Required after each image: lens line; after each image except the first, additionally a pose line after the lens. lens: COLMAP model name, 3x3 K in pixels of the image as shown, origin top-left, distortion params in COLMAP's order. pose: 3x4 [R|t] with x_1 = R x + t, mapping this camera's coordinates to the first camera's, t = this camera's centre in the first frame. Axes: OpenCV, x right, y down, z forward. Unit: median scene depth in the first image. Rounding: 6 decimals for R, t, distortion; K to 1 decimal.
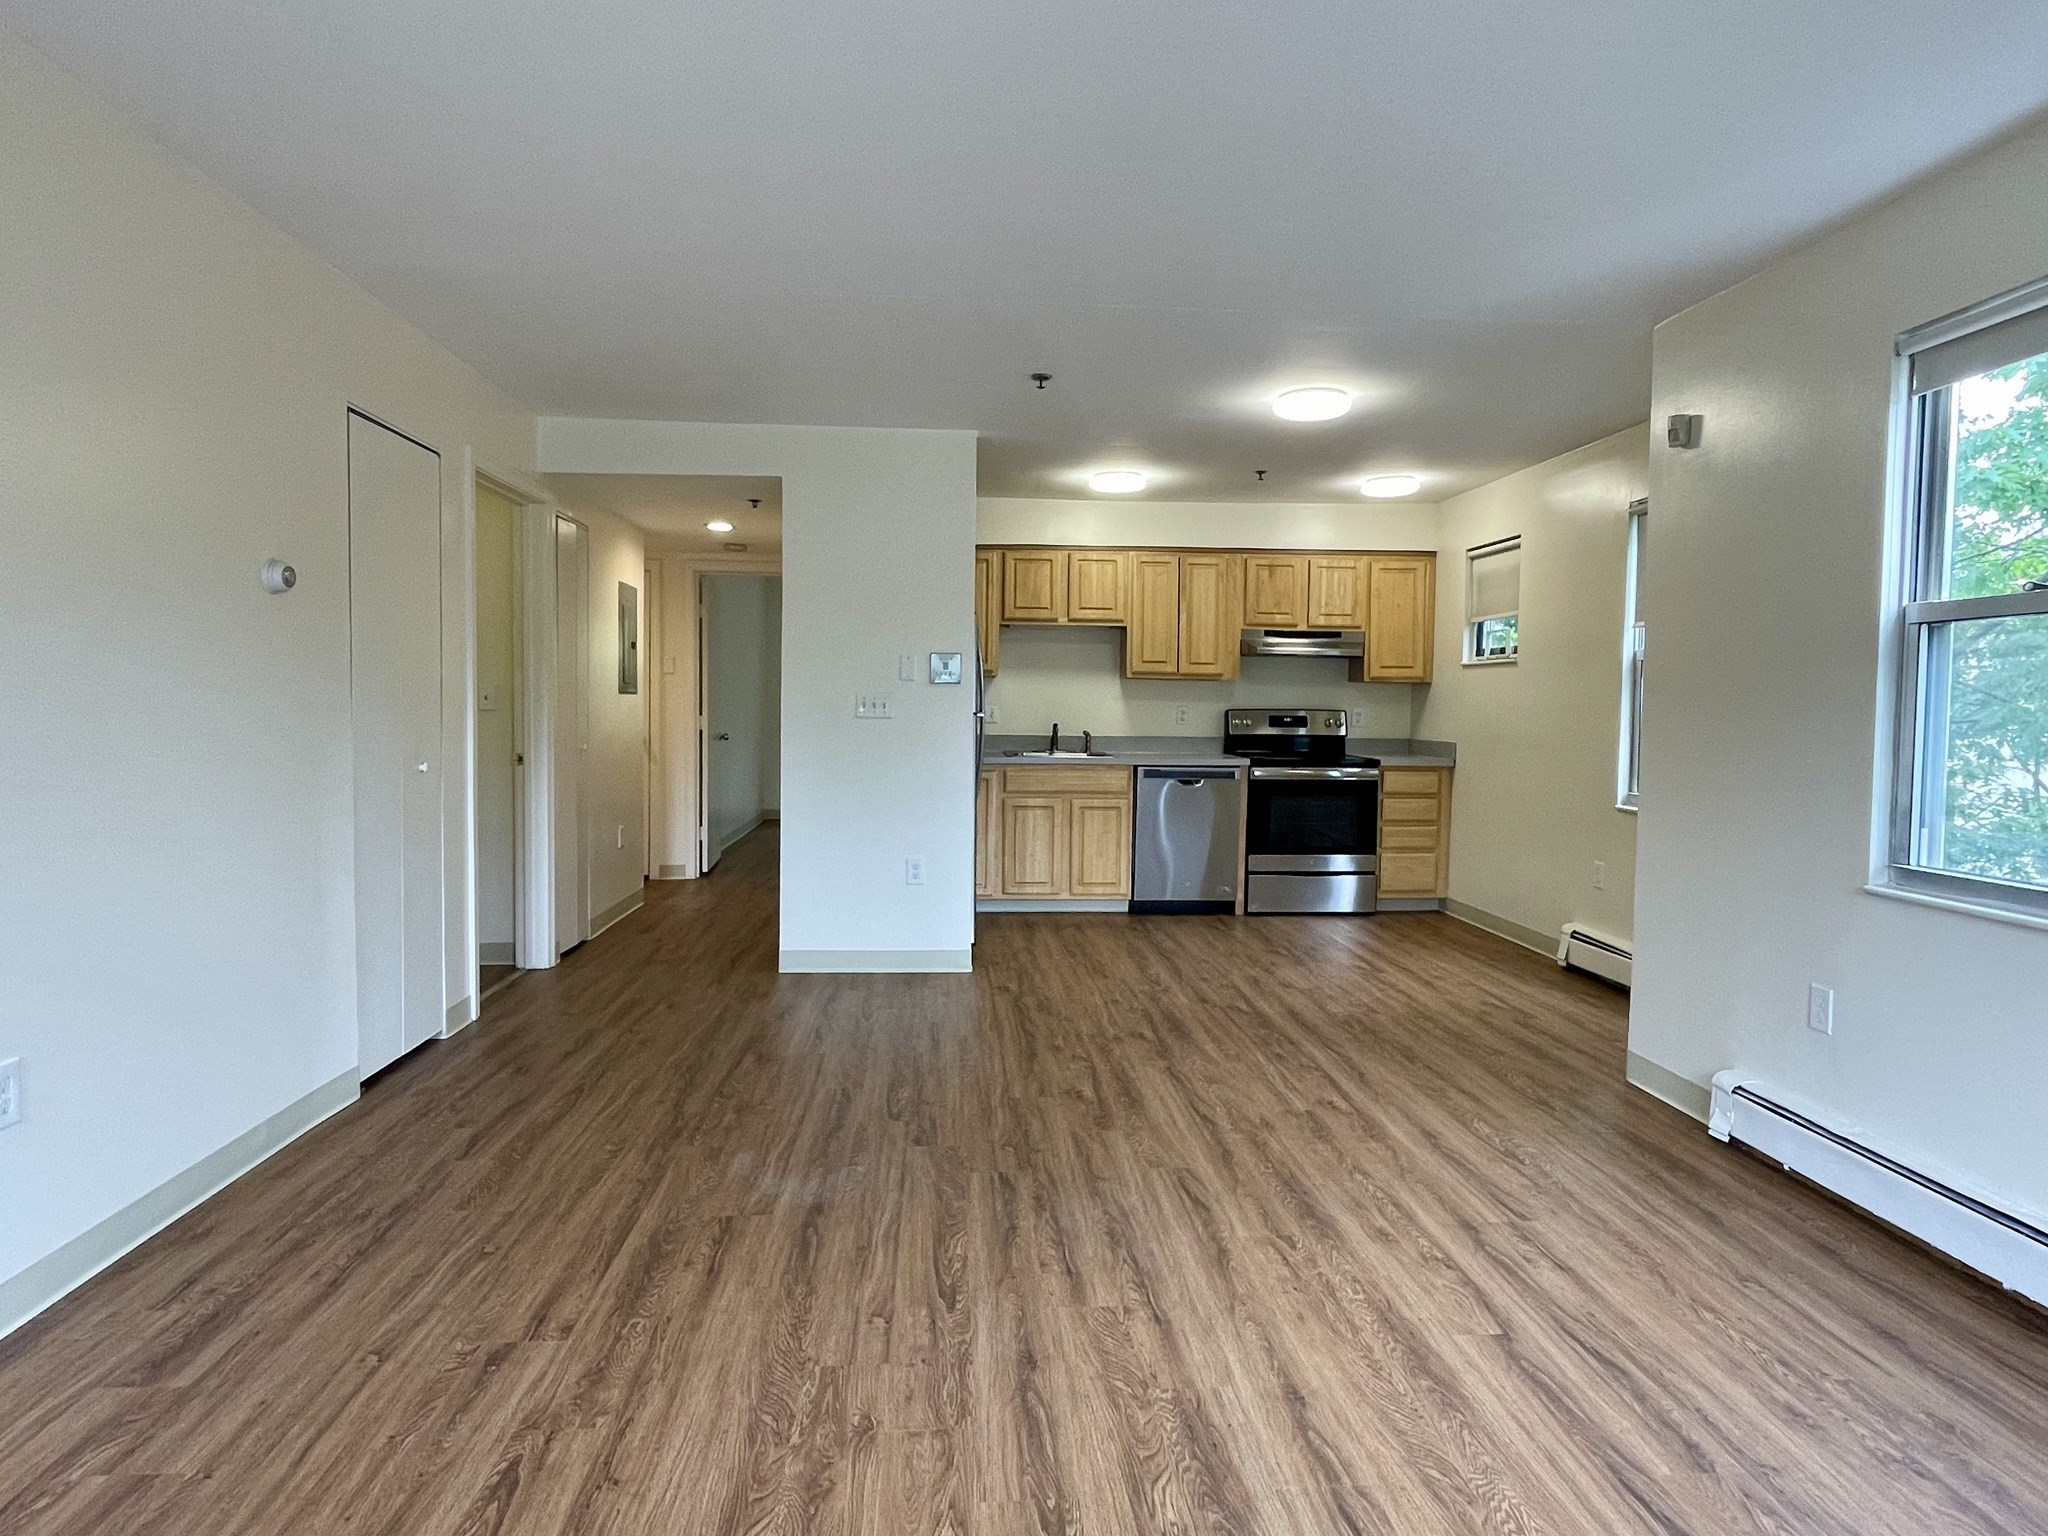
lens RADIAL K [[1137.2, 0, 1024.5], [0, 1137.2, 756.1], [0, 0, 1]] dist [-0.005528, 0.000193]
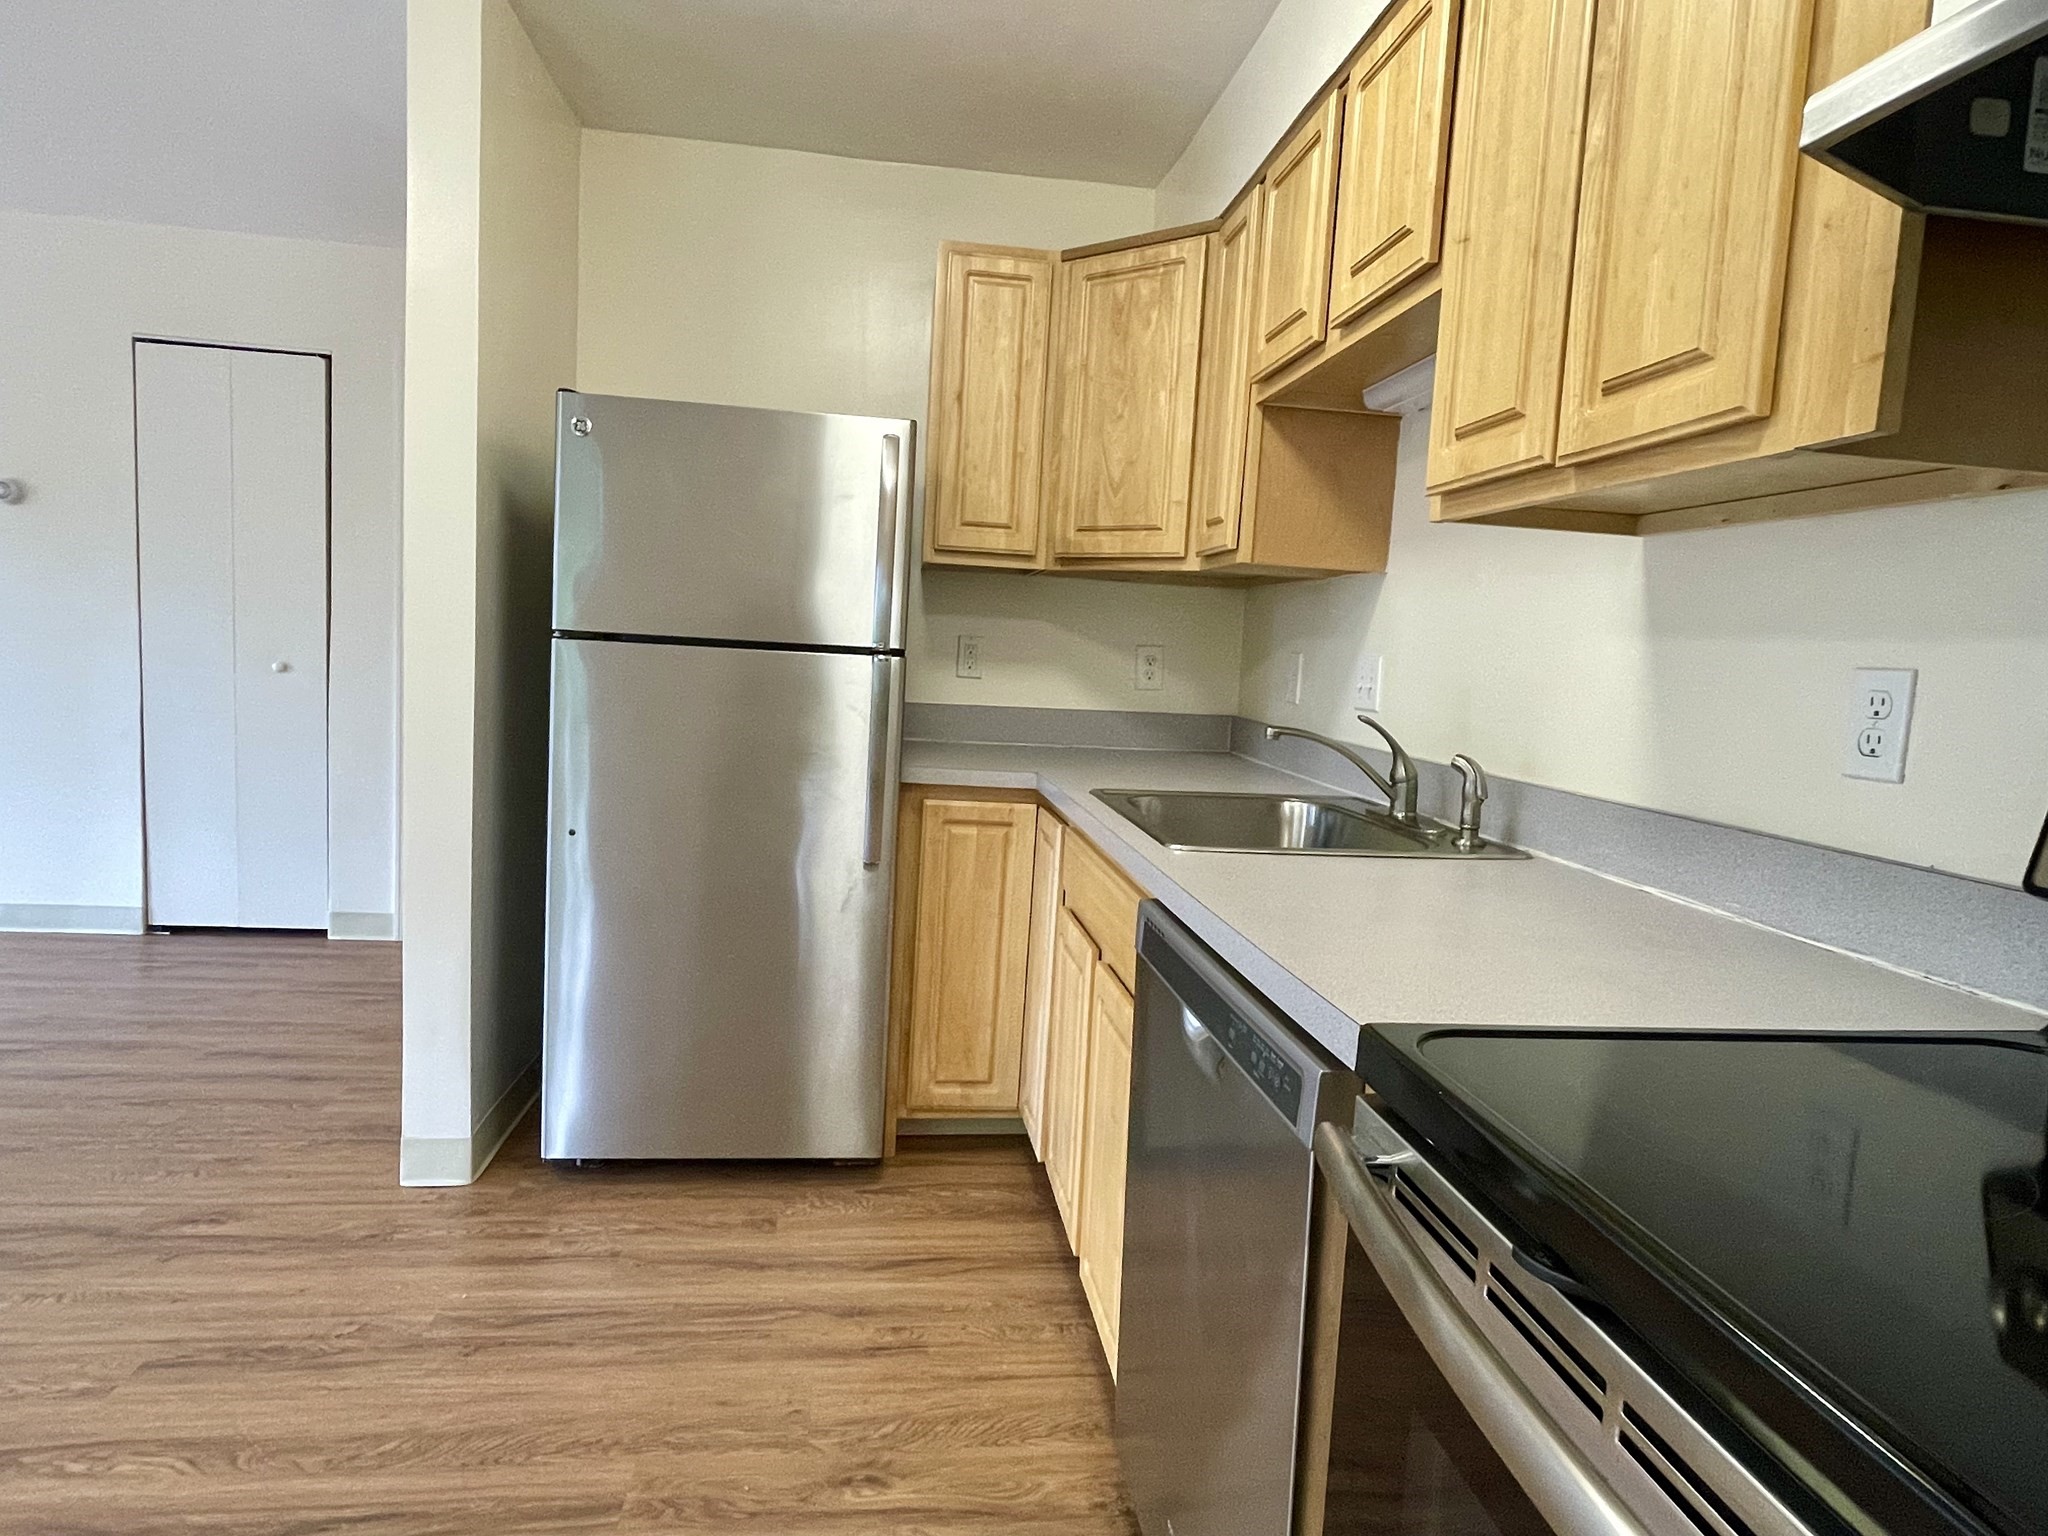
lens RADIAL K [[1137.2, 0, 1019.0], [0, 1137.2, 757.5], [0, 0, 1]] dist [-0.005528, 0.000193]
pose [[0.051694, 0.086293, -0.994928, 0.313590], [-0.100715, 0.991631, 0.080774, -0.033940], [0.993571, 0.096028, 0.059952, 0.922127]]
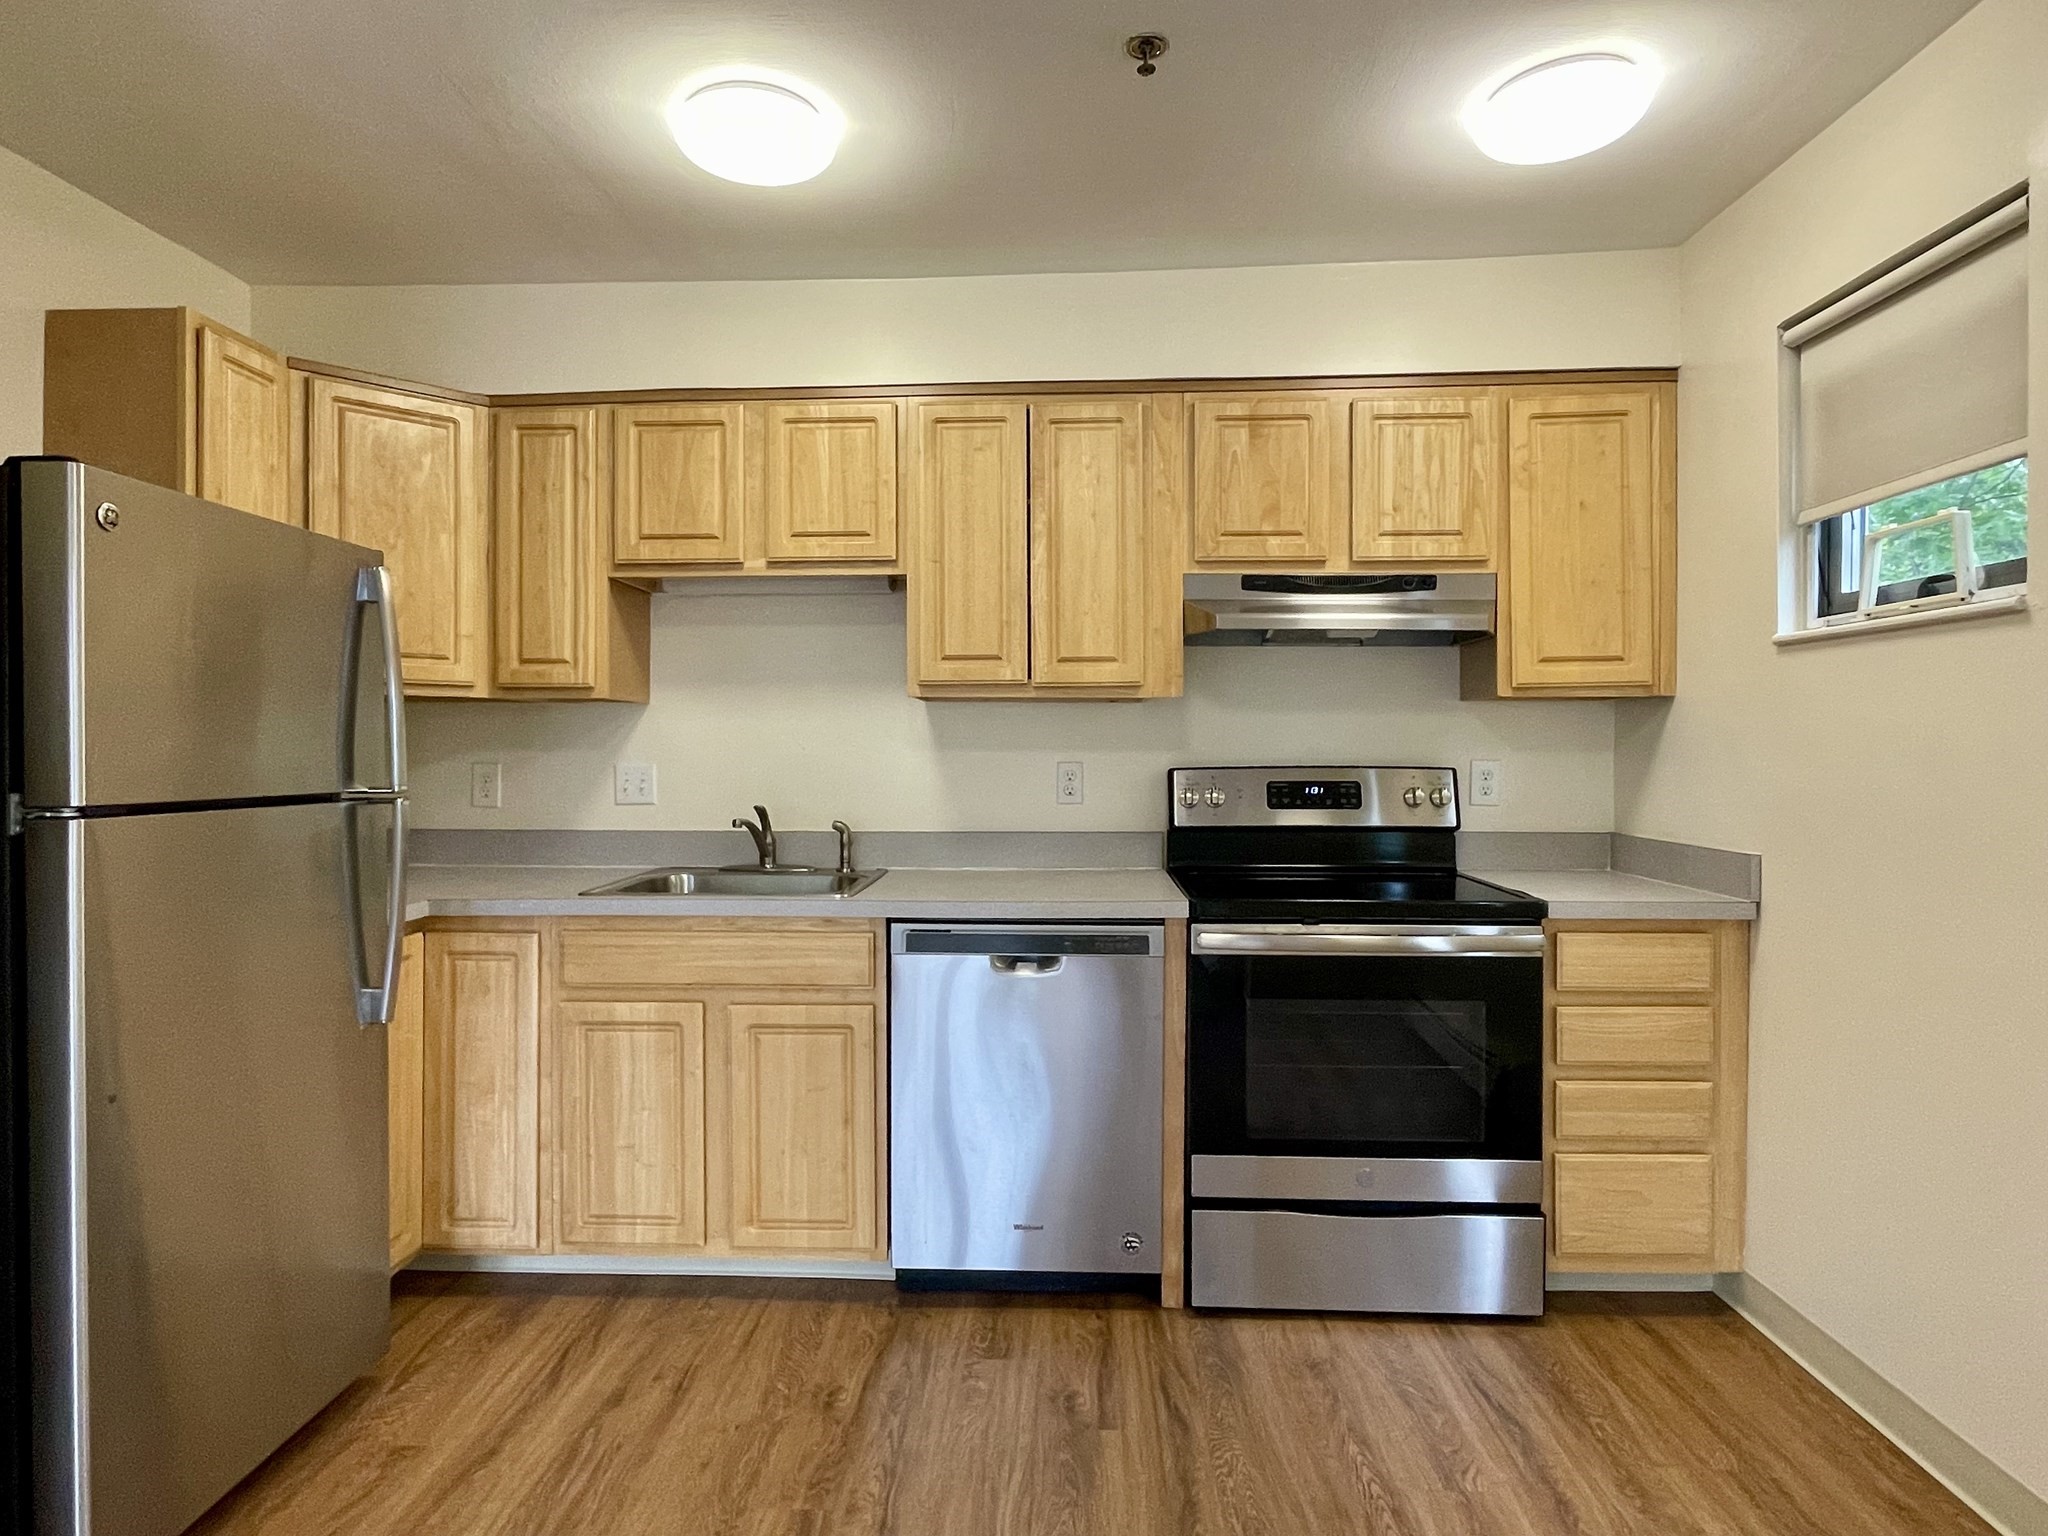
lens RADIAL K [[1137.2, 0, 1022.3], [0, 1137.2, 754.8], [0, 0, 1]] dist [-0.005528, 0.000193]
pose [[0.993209, -0.012617, -0.115659, 0.182132], [0.007605, 0.999017, -0.043673, -0.029323], [0.116096, 0.042497, 0.992328, 0.596161]]
